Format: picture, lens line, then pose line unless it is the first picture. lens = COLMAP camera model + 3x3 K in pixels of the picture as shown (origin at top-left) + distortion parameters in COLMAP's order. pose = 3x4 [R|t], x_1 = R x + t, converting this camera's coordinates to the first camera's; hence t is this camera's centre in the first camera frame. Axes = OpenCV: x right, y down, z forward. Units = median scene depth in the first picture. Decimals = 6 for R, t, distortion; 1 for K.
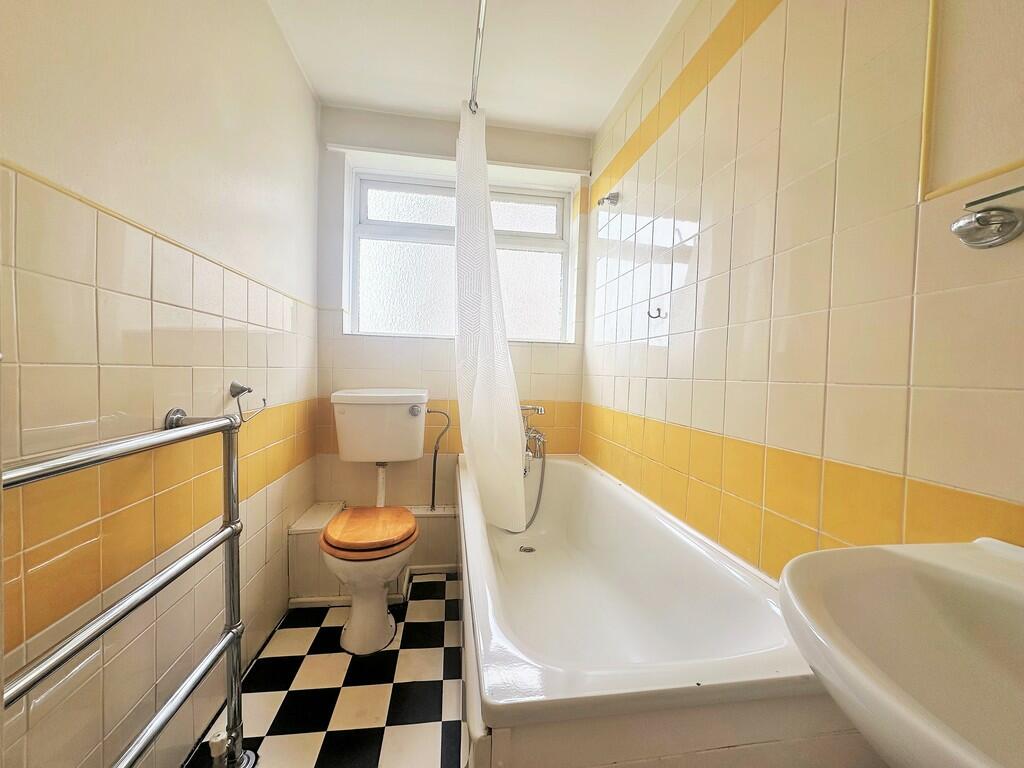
lens RADIAL K [[407.4, 0, 512.0], [0, 407.4, 384.0], [0, 0, 1]] dist [-0.003604, 0.000049]
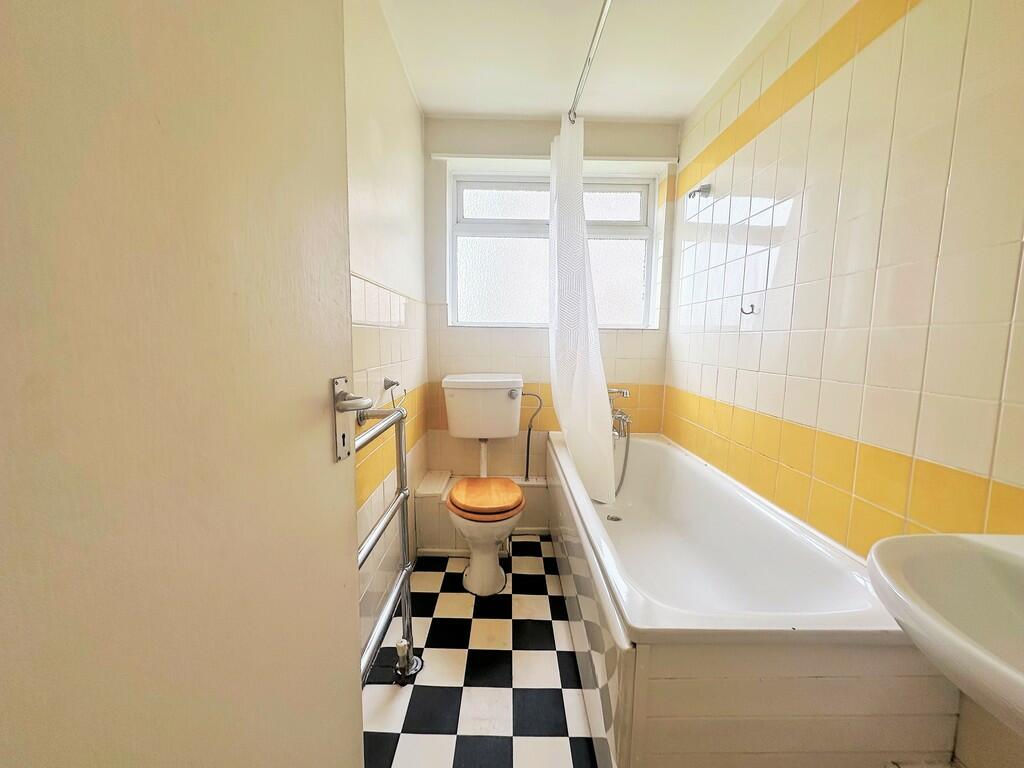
lens RADIAL K [[407.4, 0, 512.0], [0, 407.4, 384.0], [0, 0, 1]] dist [-0.003604, 0.000049]
pose [[0.989701, 0.001681, -0.143142, -0.088588], [0.009418, 0.997000, 0.076829, -0.055121], [0.142842, -0.077386, 0.986716, -0.126236]]
